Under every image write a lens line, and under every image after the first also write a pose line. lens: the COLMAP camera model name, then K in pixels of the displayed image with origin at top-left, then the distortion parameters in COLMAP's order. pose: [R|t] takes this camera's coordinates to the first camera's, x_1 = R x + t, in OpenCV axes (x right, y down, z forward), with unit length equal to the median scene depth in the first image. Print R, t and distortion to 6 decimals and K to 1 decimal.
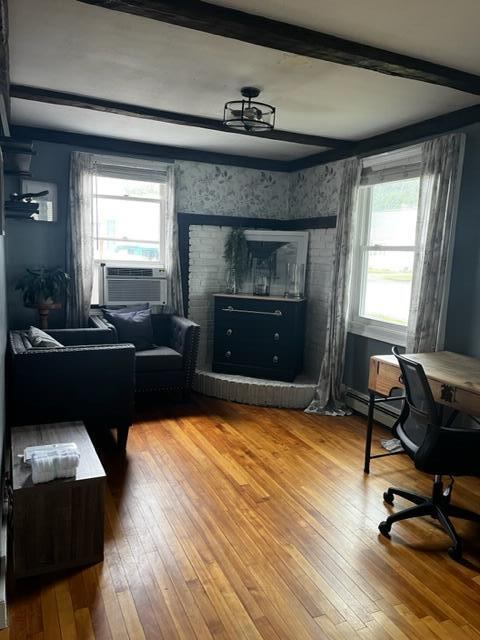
lens RADIAL K [[481.3, 0, 245.0], [0, 481.3, 325.3], [0, 0, 1]] dist [0.050653, -0.059996]
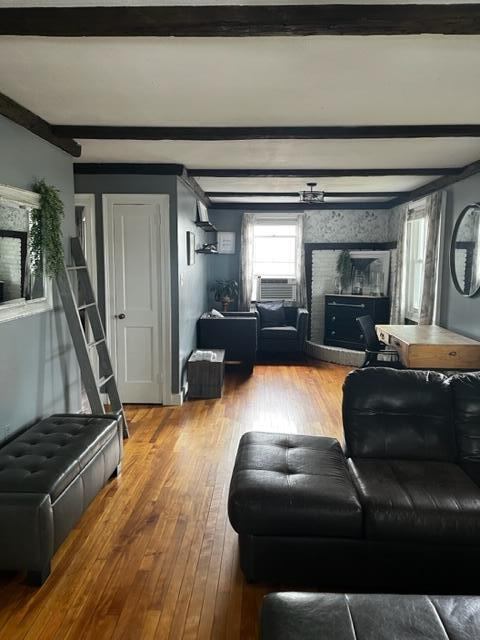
lens RADIAL K [[481.3, 0, 237.7], [0, 481.3, 319.7], [0, 0, 1]] dist [0.050653, -0.059996]
pose [[0.890937, 0.015400, -0.453866, 0.389015], [-0.033344, 0.998945, -0.031561, 0.075753], [0.452902, 0.043252, 0.890511, -0.501341]]
